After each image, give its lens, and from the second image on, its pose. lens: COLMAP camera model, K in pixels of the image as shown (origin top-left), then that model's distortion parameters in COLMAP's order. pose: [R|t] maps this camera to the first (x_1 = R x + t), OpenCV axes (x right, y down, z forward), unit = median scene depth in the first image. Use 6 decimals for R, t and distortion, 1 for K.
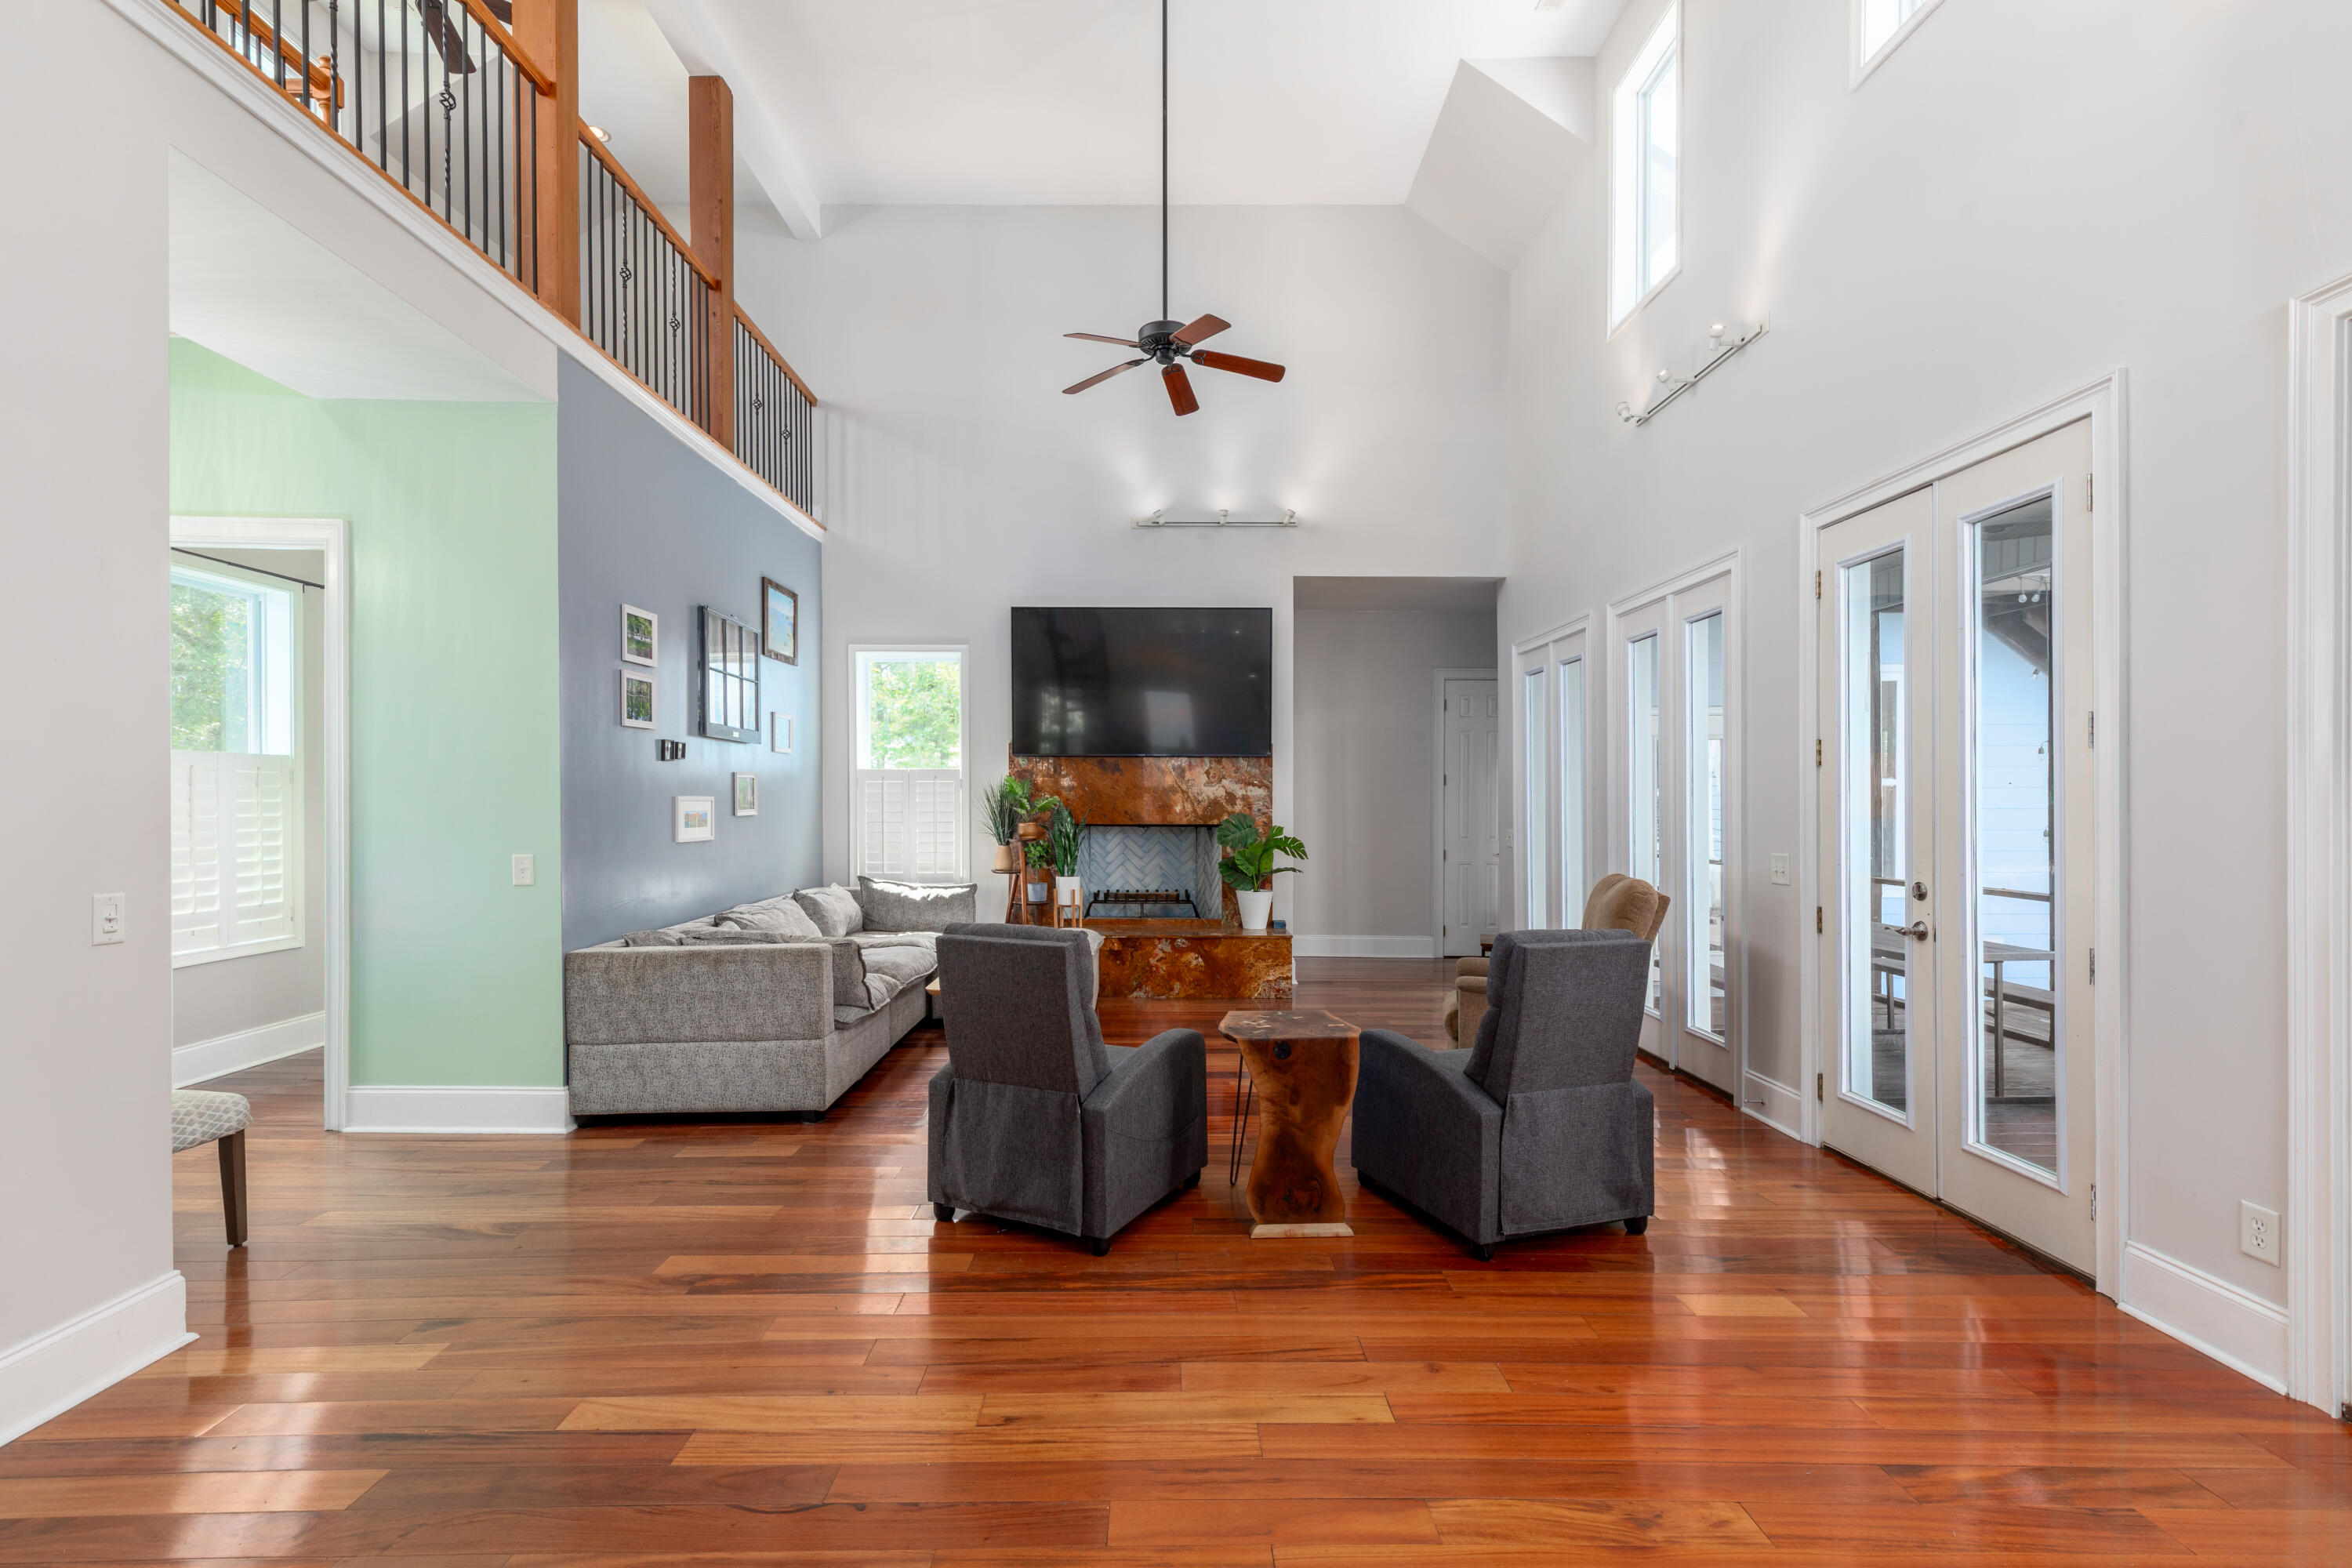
lens RADIAL K [[1048.6, 0, 1157.4], [0, 1048.6, 799.1], [0, 0, 1]] dist [-0.003662, -0.000135]
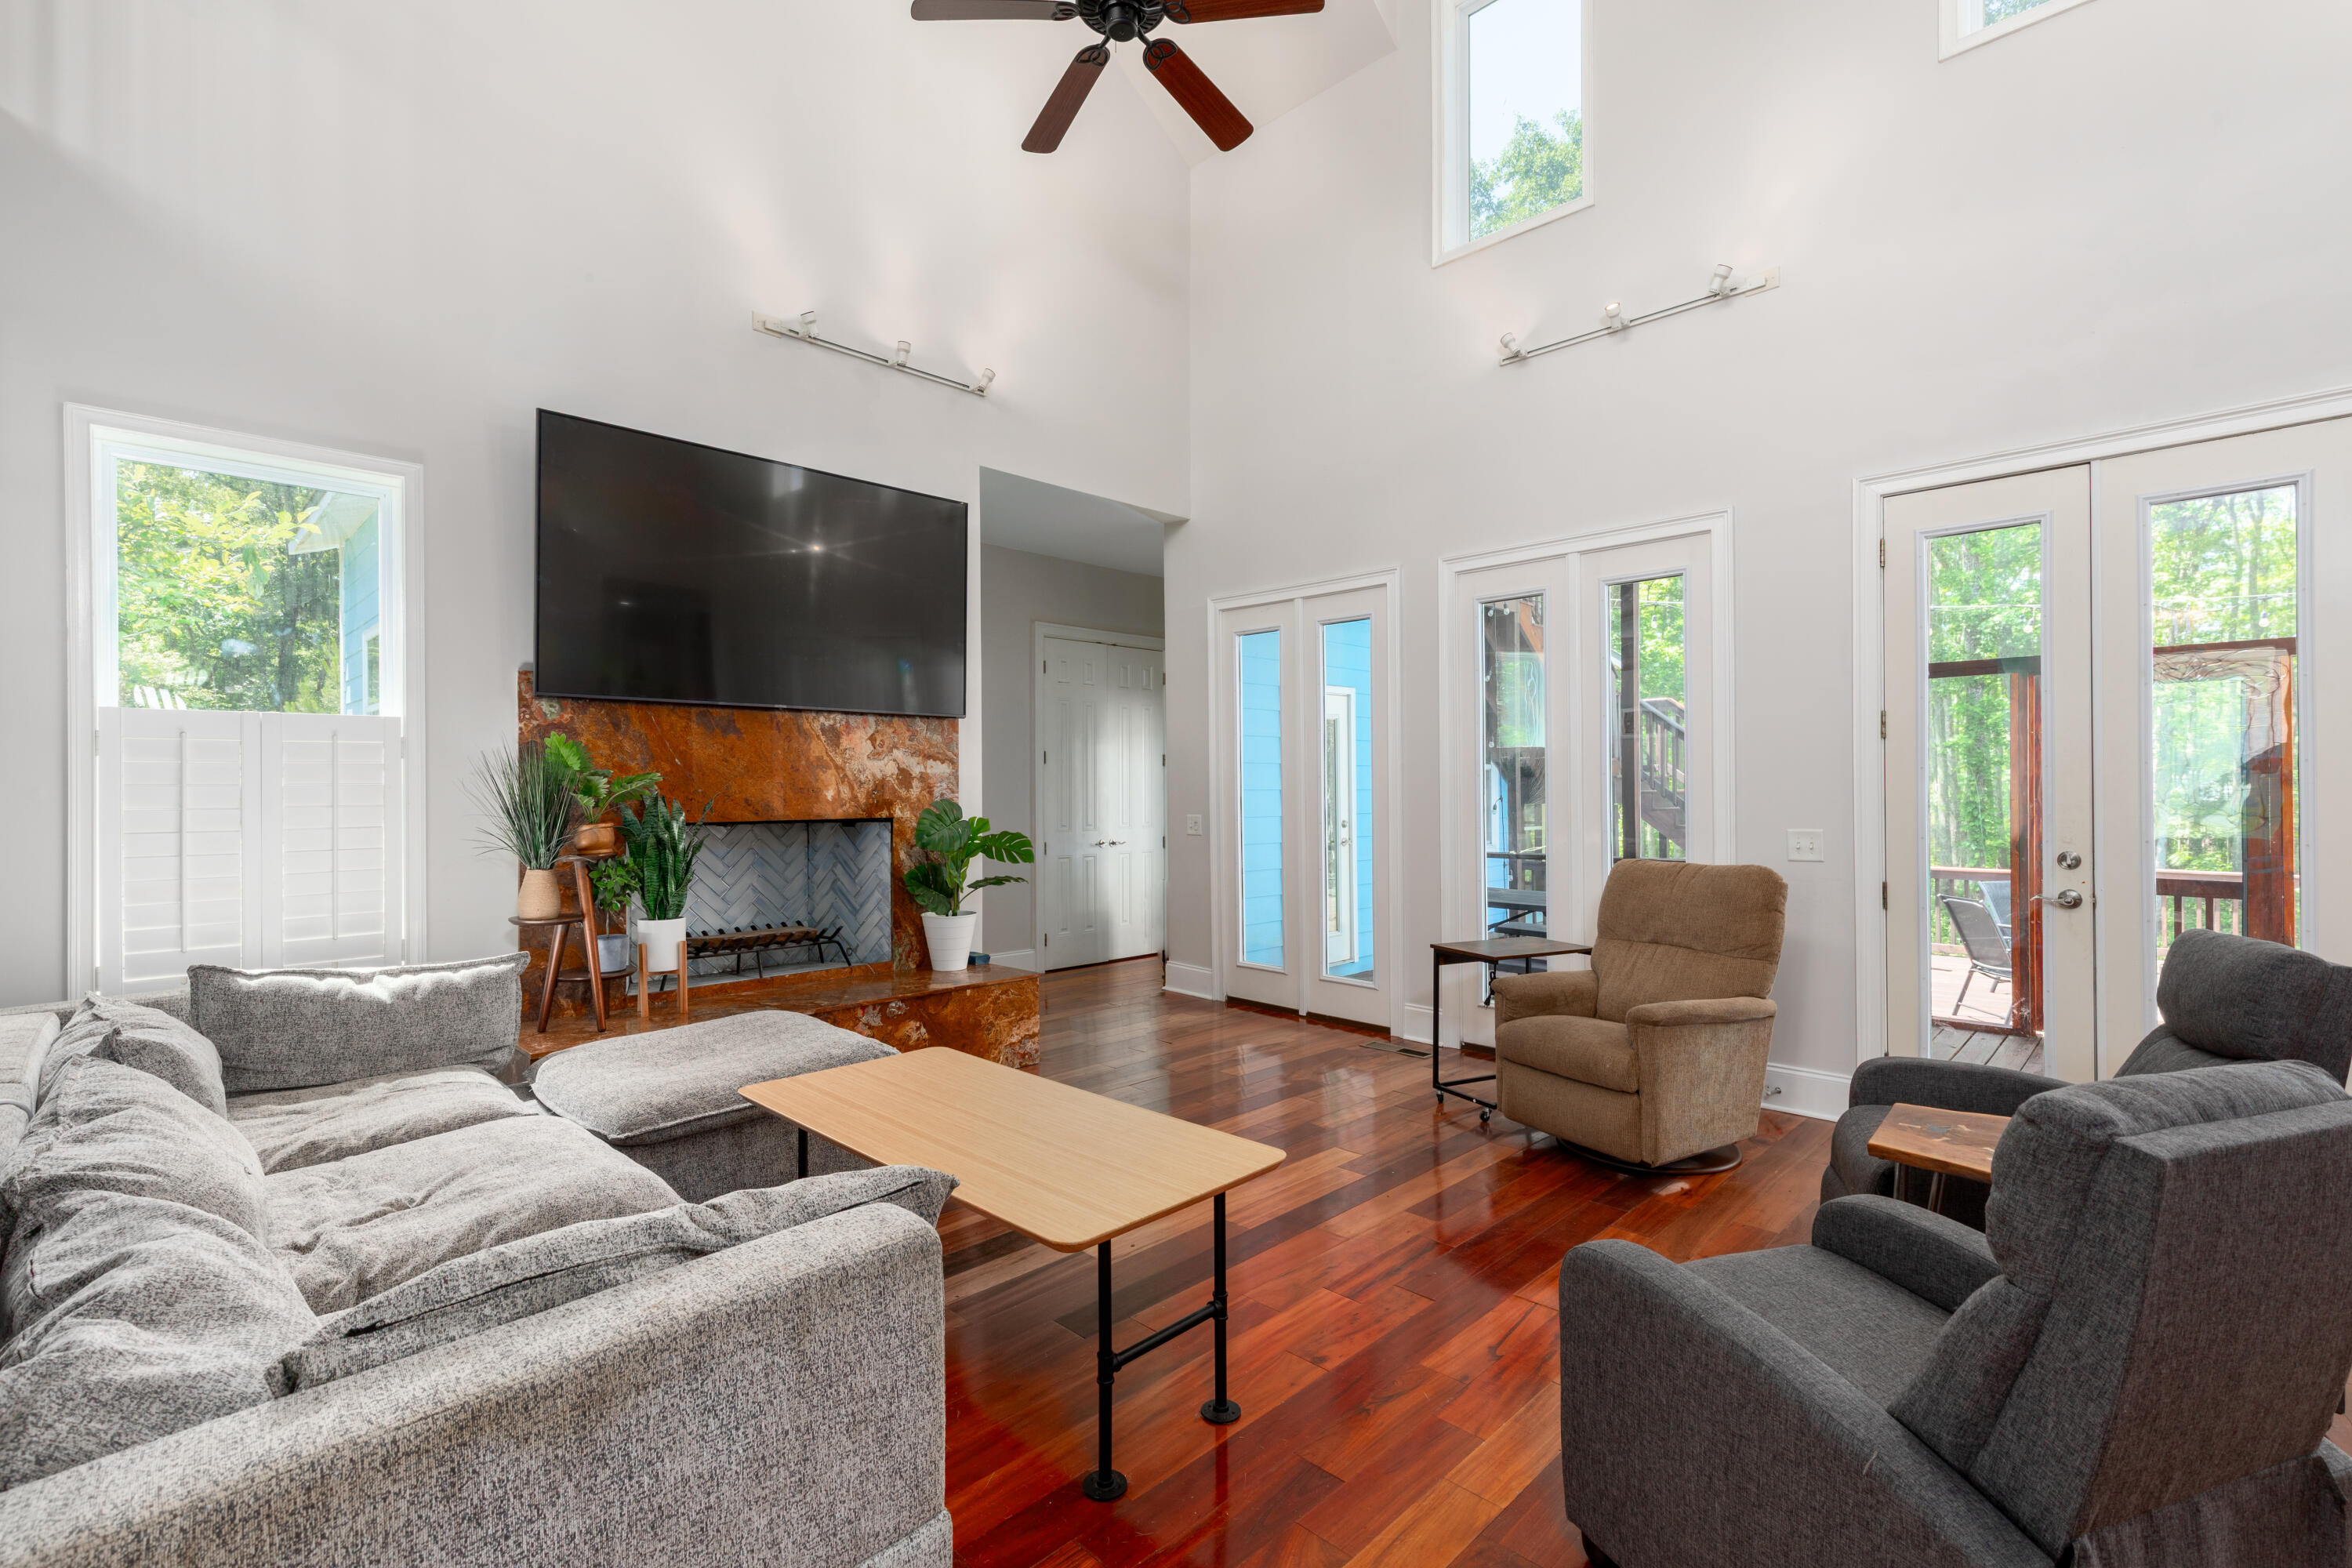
lens RADIAL K [[1048.6, 0, 1180.9], [0, 1048.6, 778.9], [0, 0, 1]] dist [-0.003662, -0.000135]
pose [[0.708970, 0.000764, 0.705238, -0.275799], [0.005230, 0.999966, -0.006340, 0.004933], [-0.705219, 0.008183, 0.708942, 0.403371]]
